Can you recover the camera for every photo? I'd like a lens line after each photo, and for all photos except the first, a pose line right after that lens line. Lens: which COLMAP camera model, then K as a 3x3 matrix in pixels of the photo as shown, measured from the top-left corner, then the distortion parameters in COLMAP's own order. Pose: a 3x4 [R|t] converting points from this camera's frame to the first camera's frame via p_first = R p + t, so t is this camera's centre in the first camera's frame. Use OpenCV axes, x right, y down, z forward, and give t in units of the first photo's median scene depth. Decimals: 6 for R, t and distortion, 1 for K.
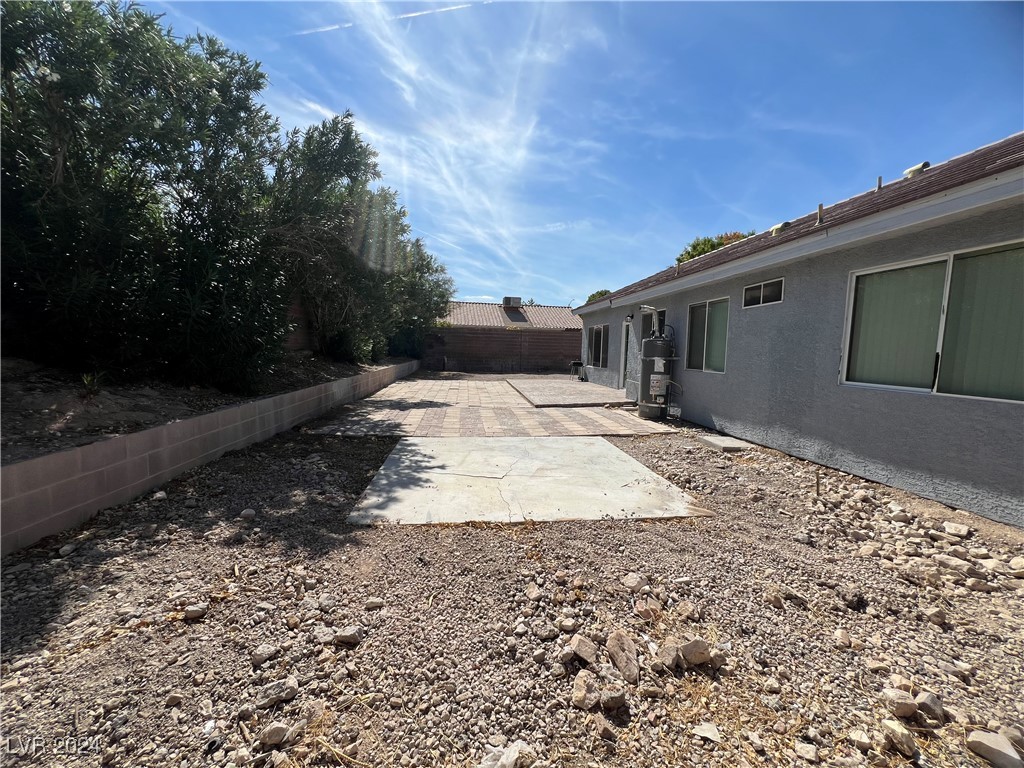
lens RADIAL K [[411.6, 0, 514.7], [0, 411.6, 387.9], [0, 0, 1]] dist [-0.003019, 0.000016]
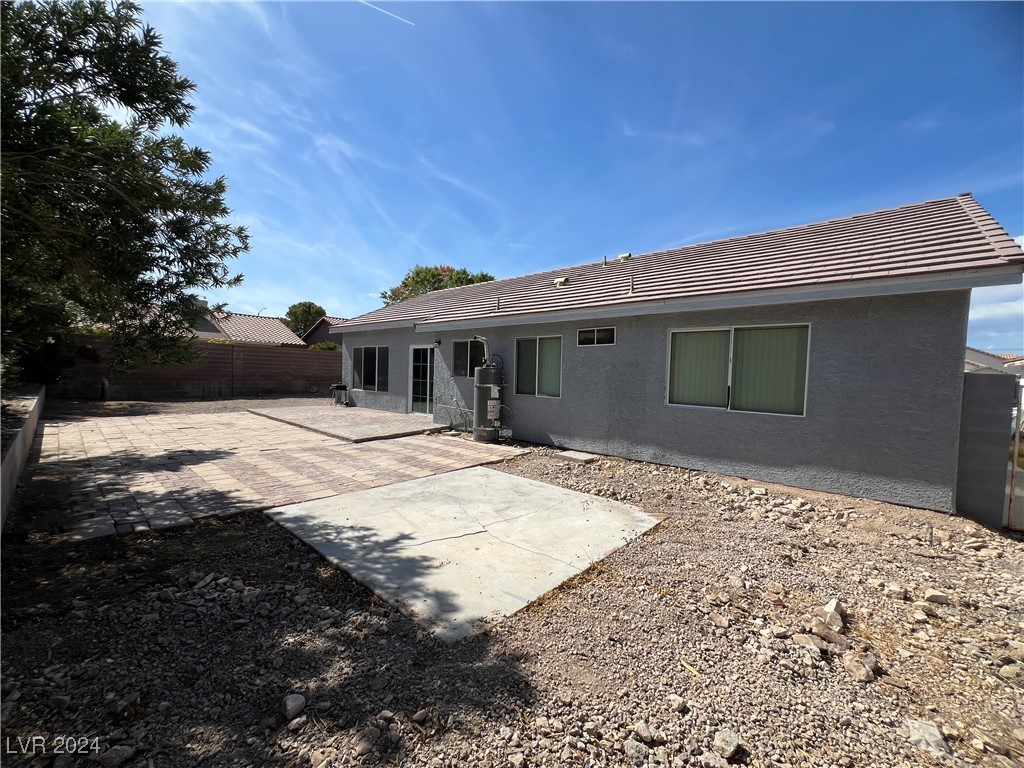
lens RADIAL K [[411.9, 0, 514.5], [0, 411.9, 393.0], [0, 0, 1]] dist [-0.000119, 0.000031]
pose [[0.744655, -0.032601, 0.666652, -0.529542], [0.050244, 0.998710, -0.007283, -0.065751], [-0.665555, 0.038919, 0.745333, 0.255308]]
